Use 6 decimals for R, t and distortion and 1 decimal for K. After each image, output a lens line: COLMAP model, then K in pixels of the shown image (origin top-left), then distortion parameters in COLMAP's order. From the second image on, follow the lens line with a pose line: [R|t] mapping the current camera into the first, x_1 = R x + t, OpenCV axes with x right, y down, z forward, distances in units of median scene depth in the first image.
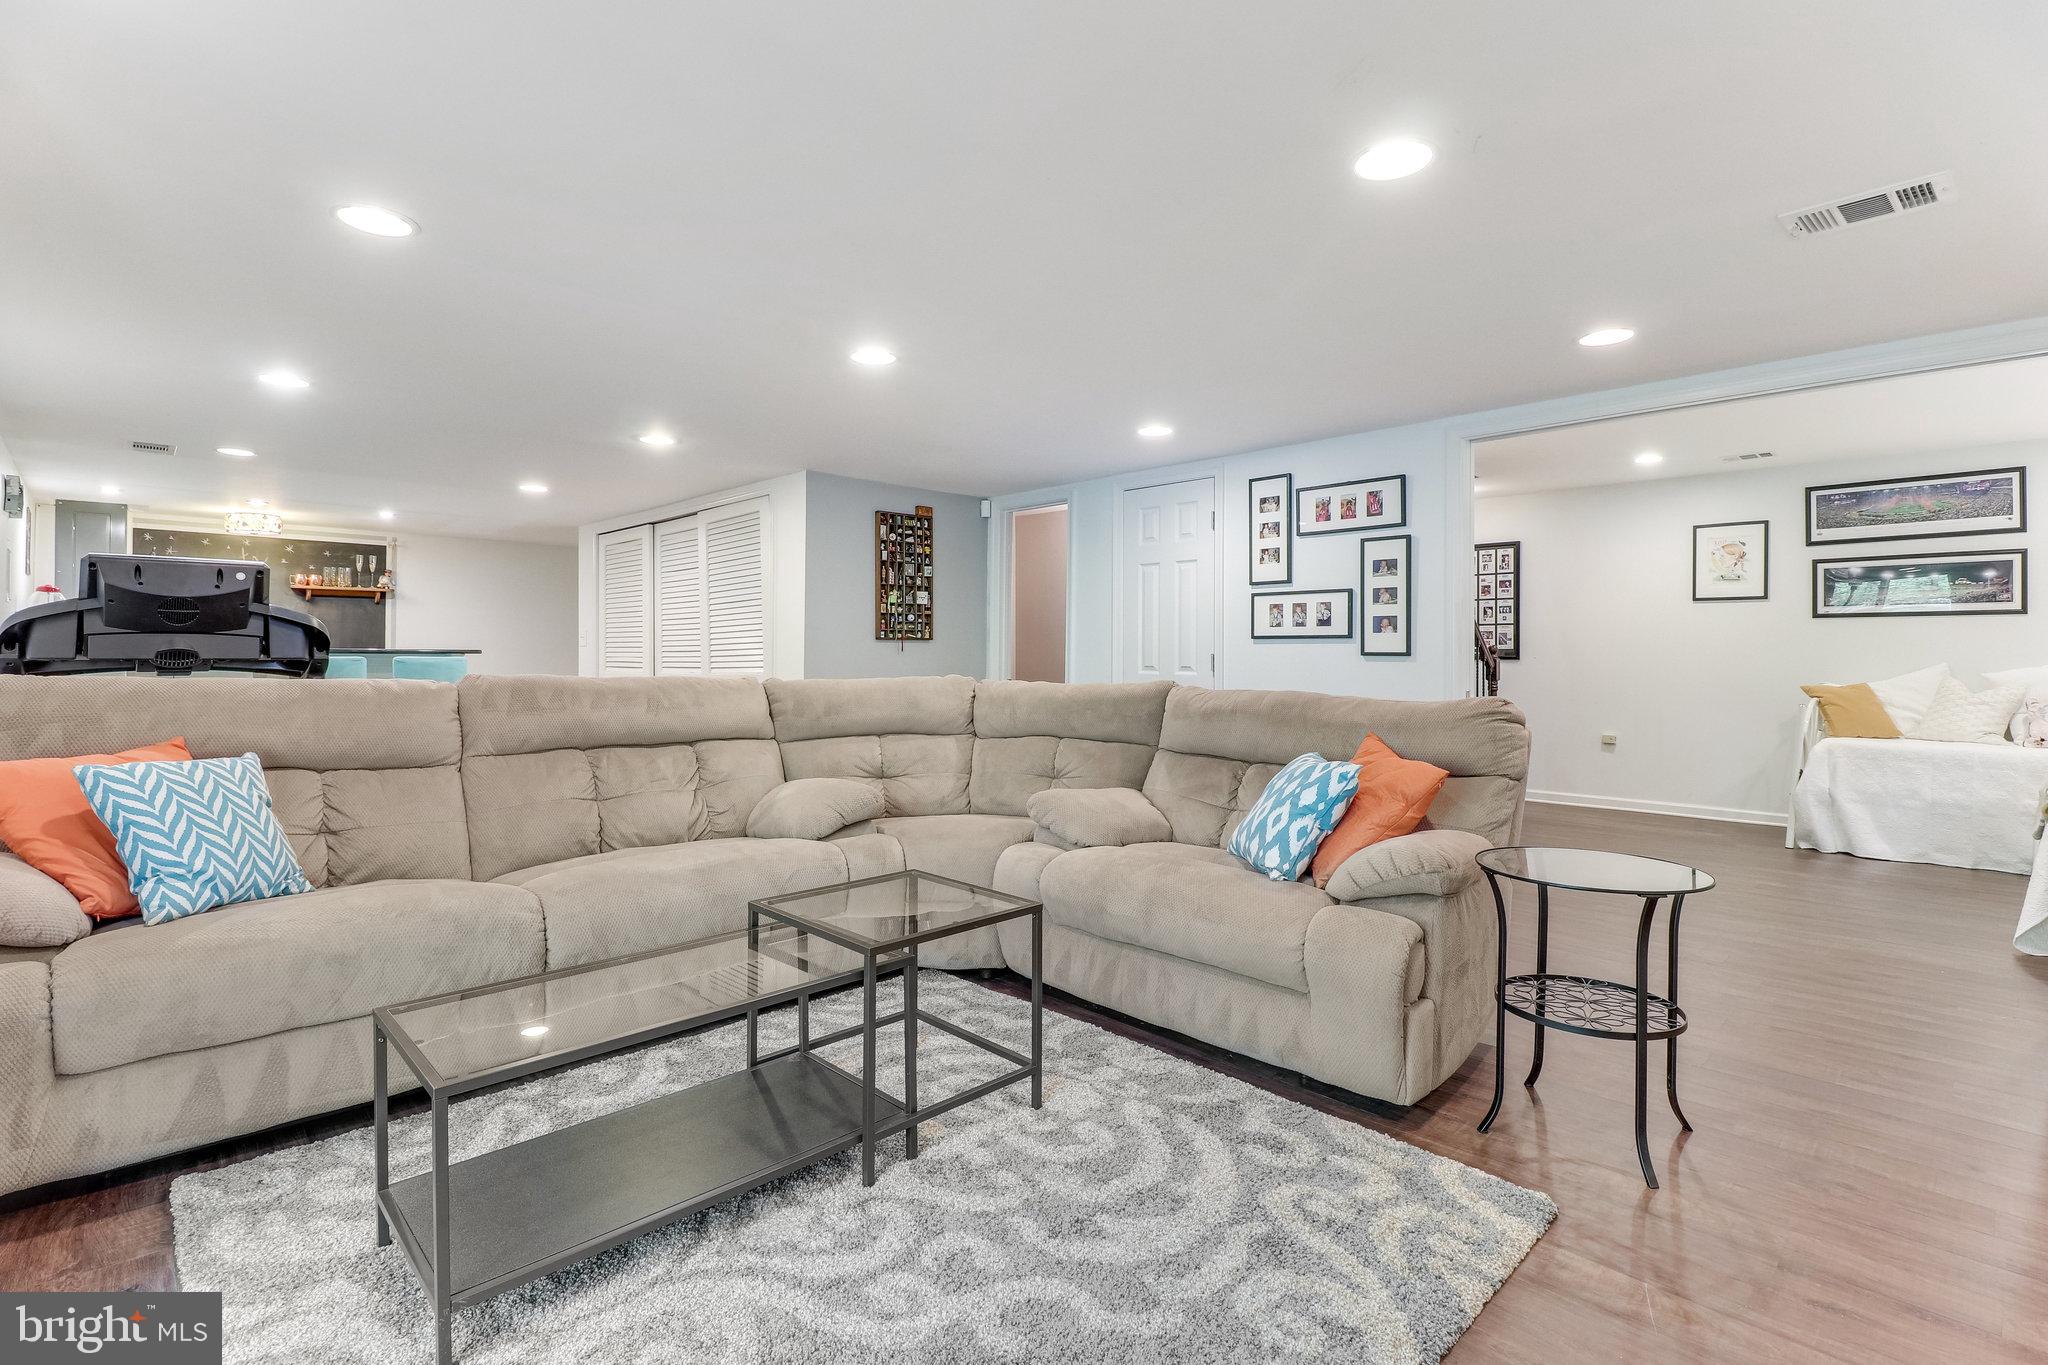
lens RADIAL K [[951.7, 0, 1033.0], [0, 951.7, 669.1], [0, 0, 1]] dist [-0.000691, -0.000026]
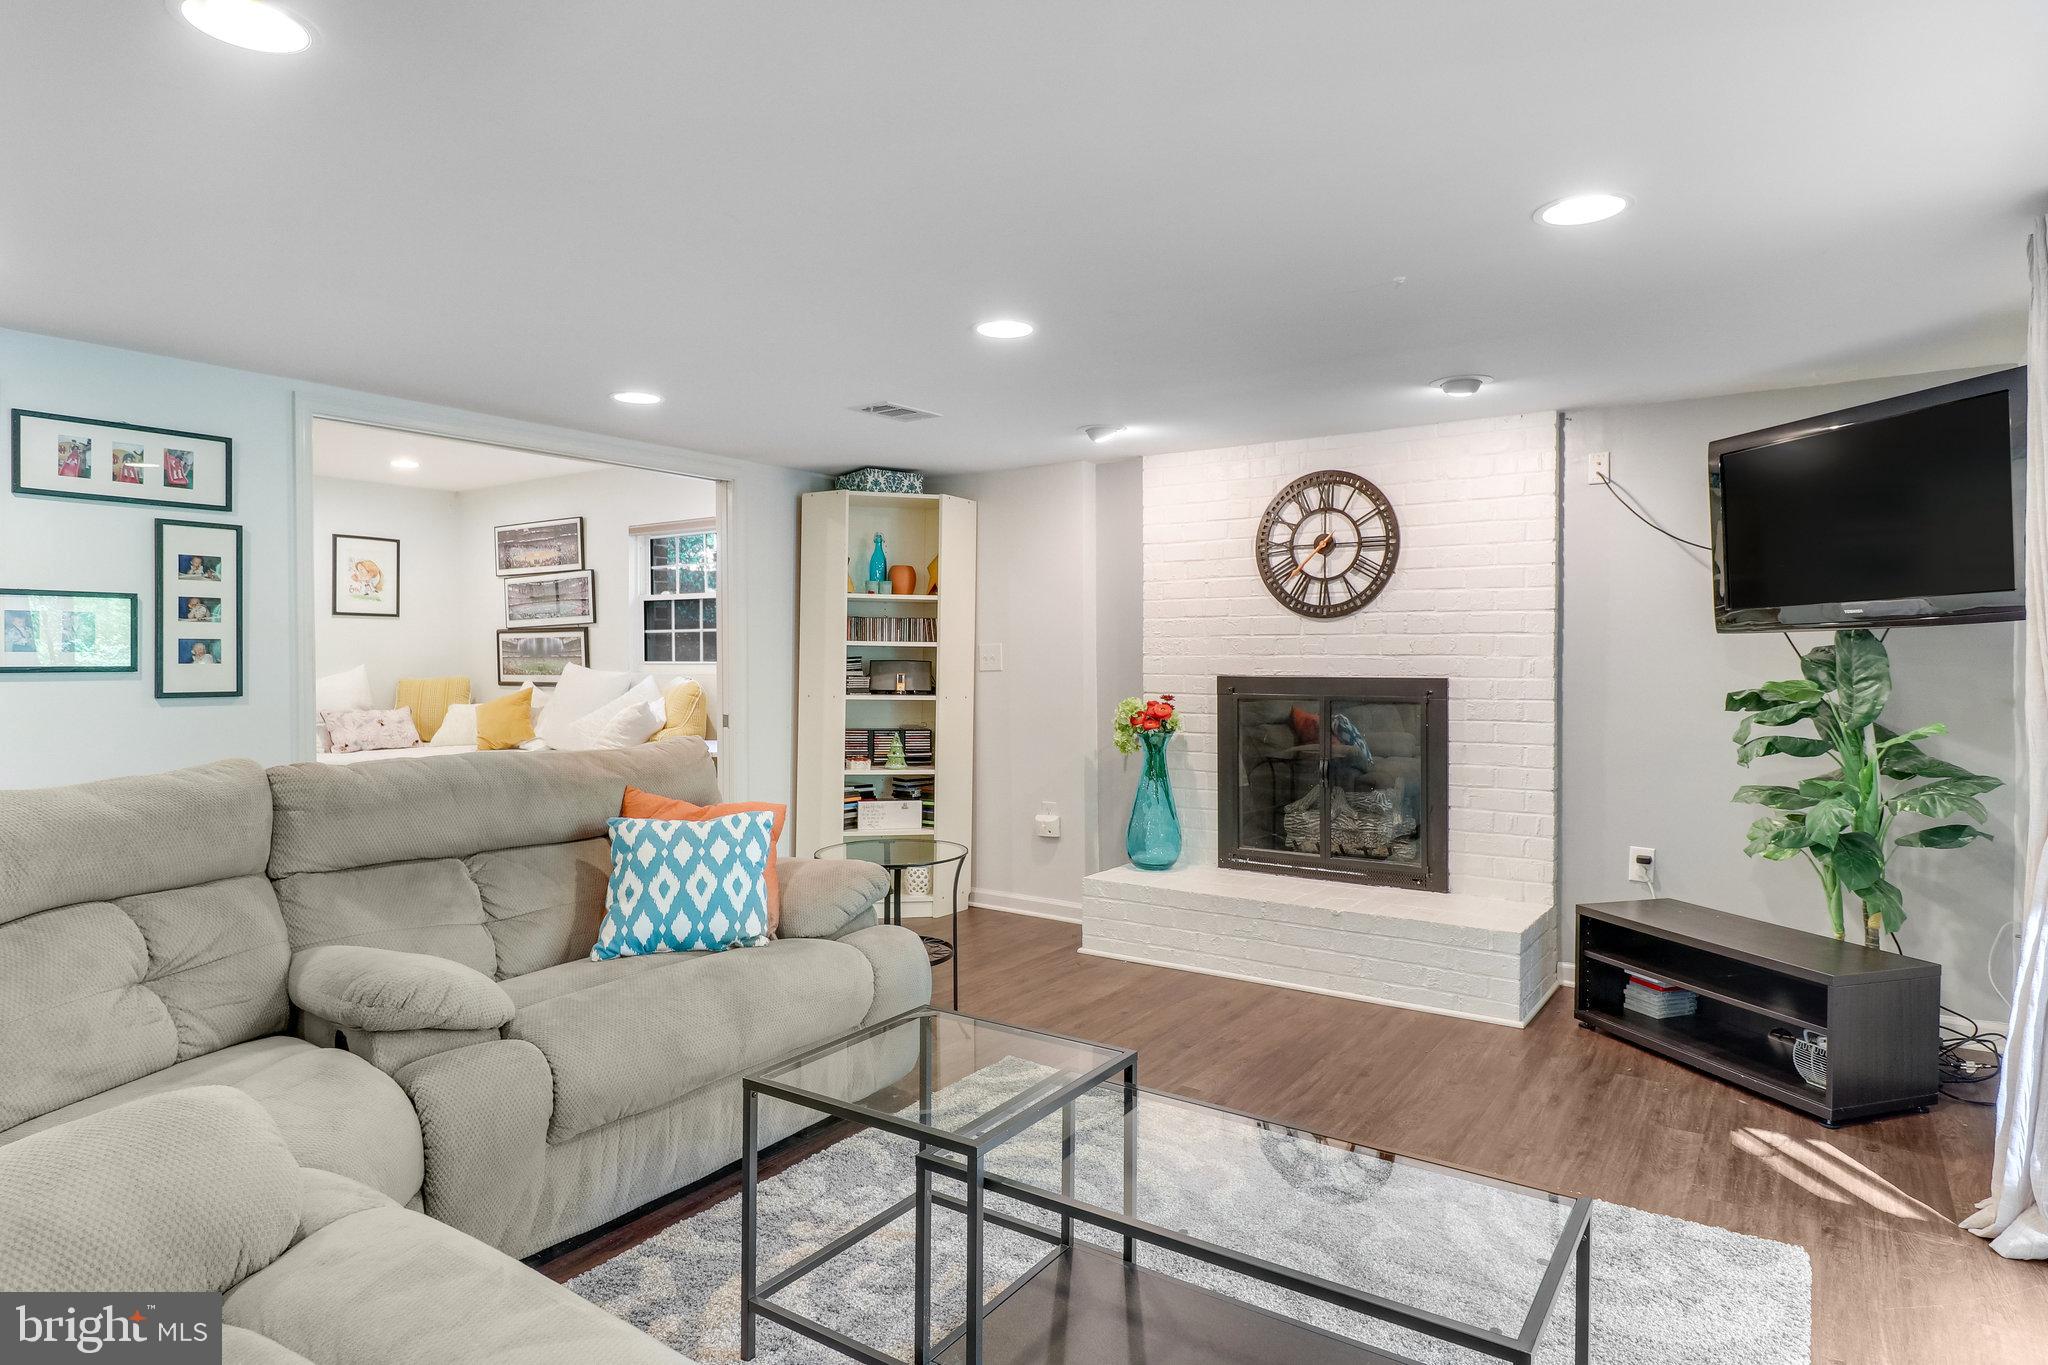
lens RADIAL K [[1165.8, 0, 1031.4], [0, 1165.8, 682.1], [0, 0, 1]] dist [-0.004472, 0.000075]
pose [[-0.182760, -0.029385, 0.982718, -0.553703], [0.011915, 0.999414, 0.032101, -0.044224], [-0.983085, 0.017576, -0.182302, 0.565362]]
